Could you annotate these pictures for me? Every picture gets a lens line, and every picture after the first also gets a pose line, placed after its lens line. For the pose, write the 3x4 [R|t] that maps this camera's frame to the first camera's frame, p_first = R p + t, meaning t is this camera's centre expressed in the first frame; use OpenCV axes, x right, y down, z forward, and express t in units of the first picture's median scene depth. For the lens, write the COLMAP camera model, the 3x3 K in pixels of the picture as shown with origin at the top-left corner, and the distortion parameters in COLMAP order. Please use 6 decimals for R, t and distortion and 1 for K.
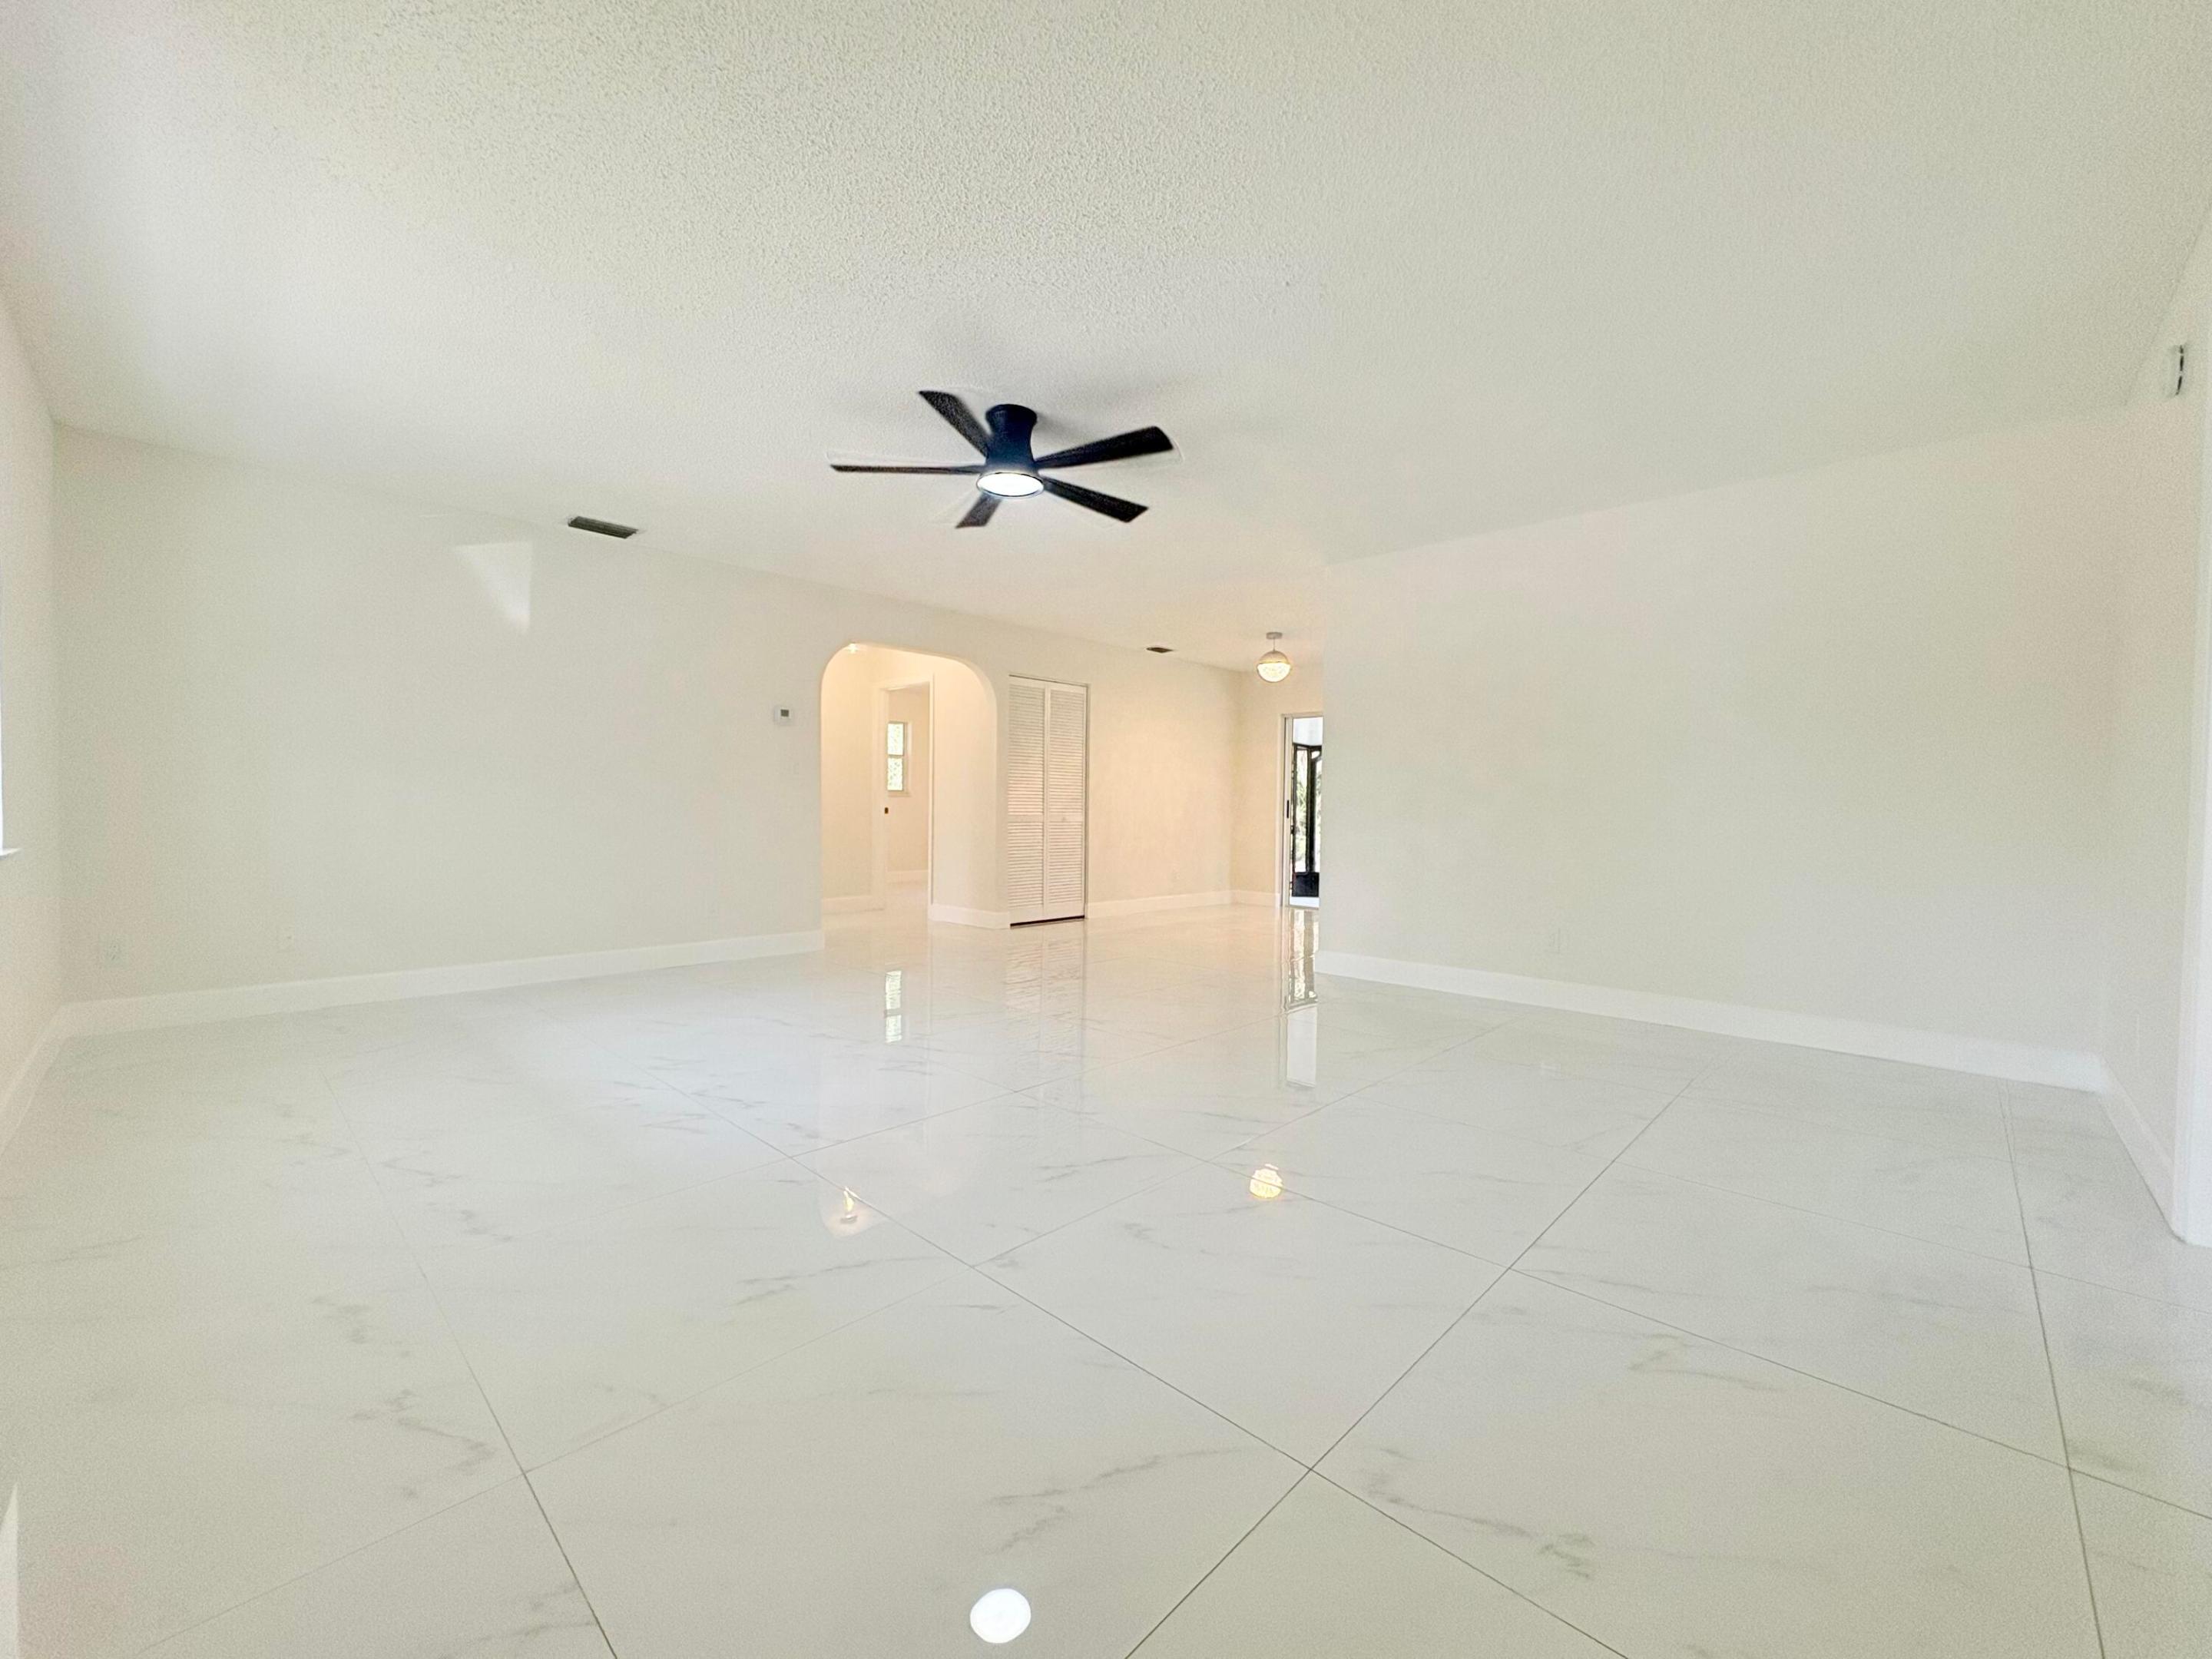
lens RADIAL K [[885.6, 0, 1114.7], [0, 885.6, 826.2], [0, 0, 1]] dist [-0.000486, -0.000024]
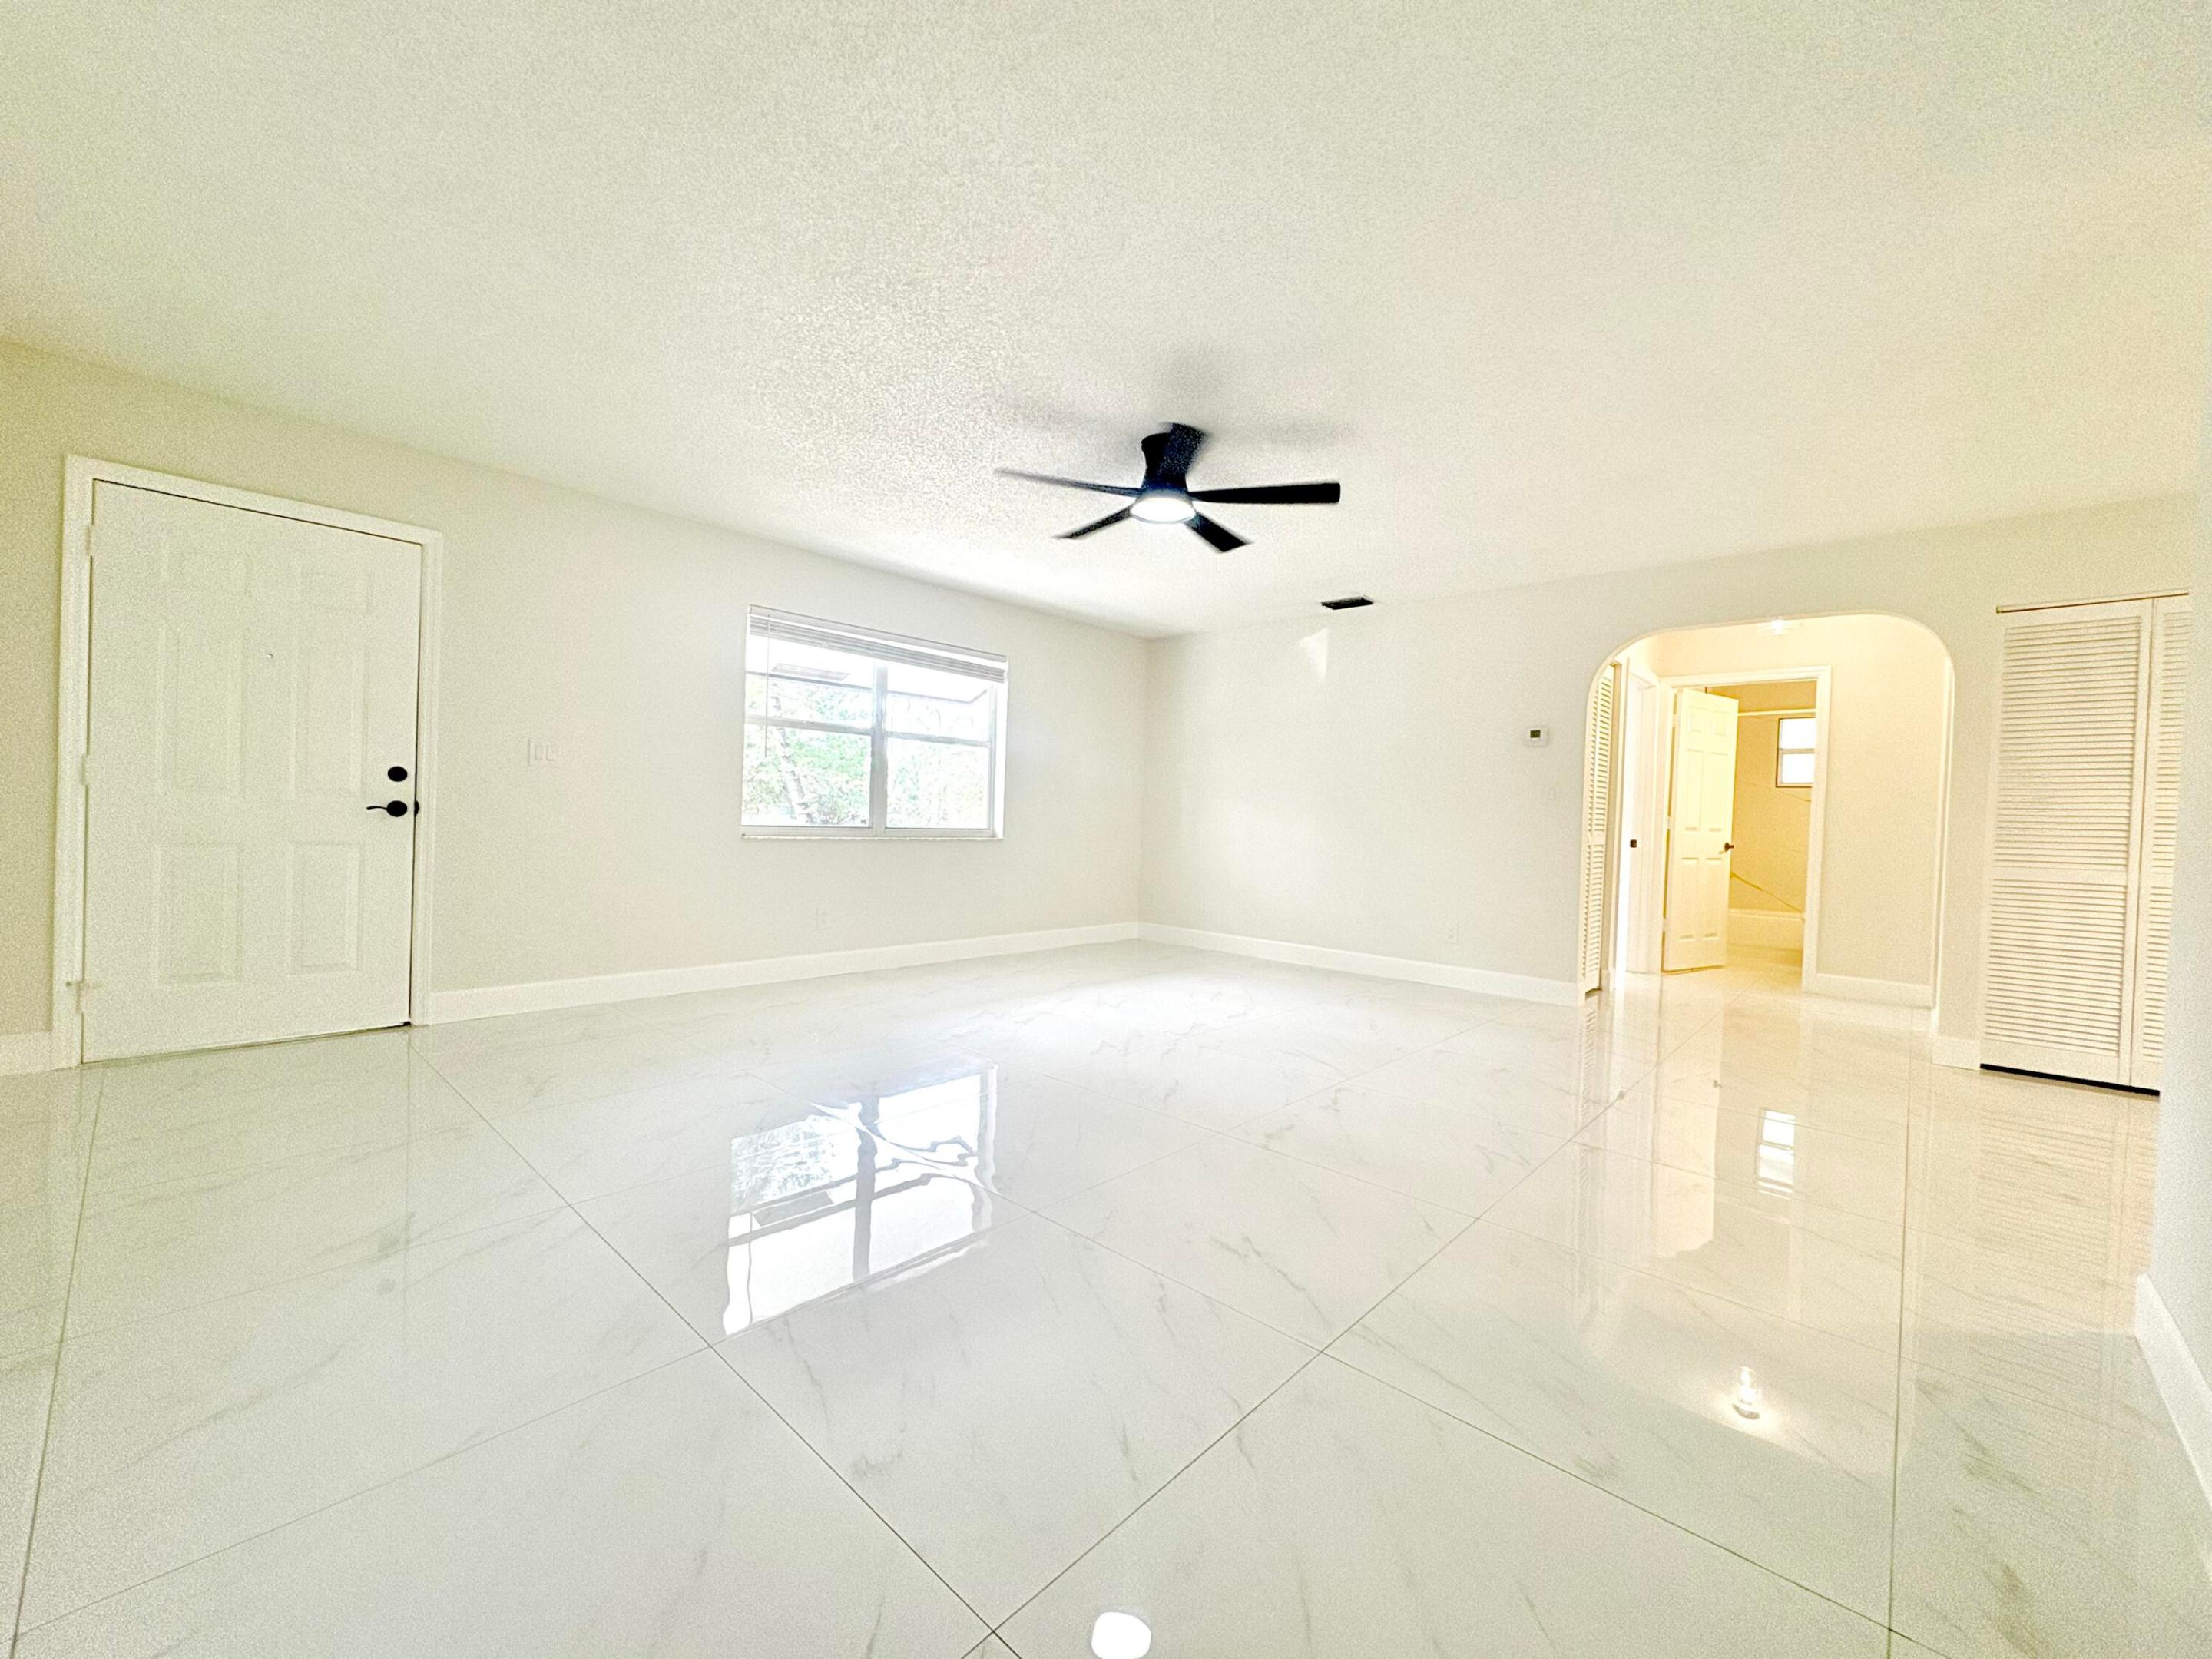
lens RADIAL K [[885.6, 0, 1114.7], [0, 885.6, 826.2], [0, 0, 1]] dist [-0.000486, -0.000024]
pose [[0.022533, -0.002565, -0.999743, 0.527575], [-0.057010, 0.998366, -0.003846, -0.004966], [0.998119, 0.057082, 0.022350, 0.552238]]
